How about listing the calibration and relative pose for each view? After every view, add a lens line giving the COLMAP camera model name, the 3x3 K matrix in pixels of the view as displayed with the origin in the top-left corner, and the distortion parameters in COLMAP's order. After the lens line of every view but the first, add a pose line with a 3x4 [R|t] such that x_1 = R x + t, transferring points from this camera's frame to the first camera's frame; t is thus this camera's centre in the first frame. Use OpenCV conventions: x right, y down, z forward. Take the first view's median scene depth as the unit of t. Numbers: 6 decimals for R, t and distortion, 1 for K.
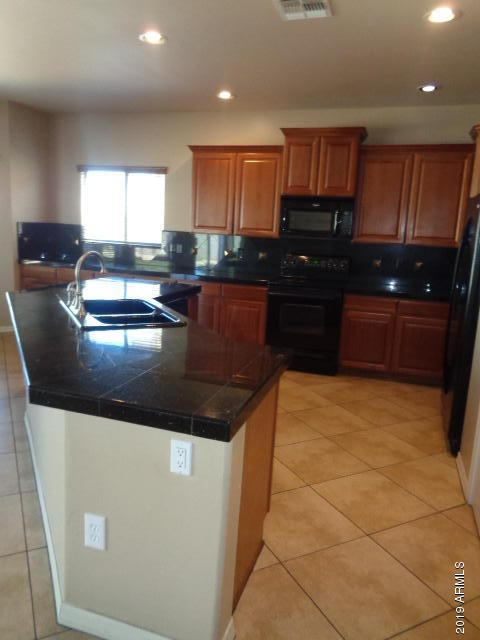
lens RADIAL K [[484.5, 0, 239.7], [0, 484.5, 318.1], [0, 0, 1]] dist [0.064556, 0.015826]
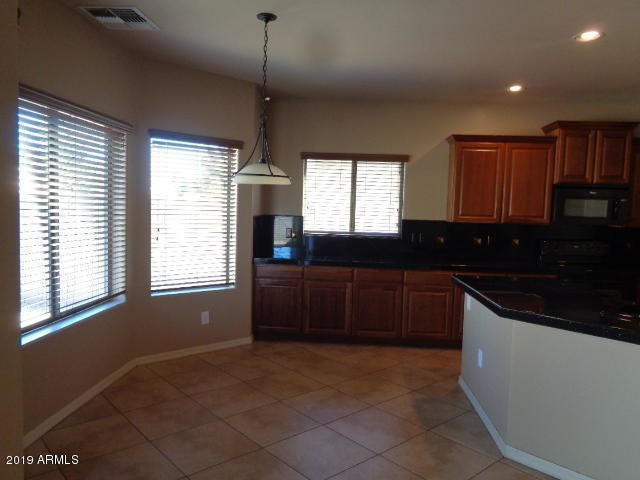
lens RADIAL K [[464.7, 0, 320.7], [0, 464.7, 242.0], [0, 0, 1]] dist [0.001696, -0.002531]
pose [[0.965161, -0.042899, 0.258117, -0.629154], [0.069293, 0.993154, -0.094042, -0.072368], [-0.252315, 0.108651, 0.961526, 0.201292]]
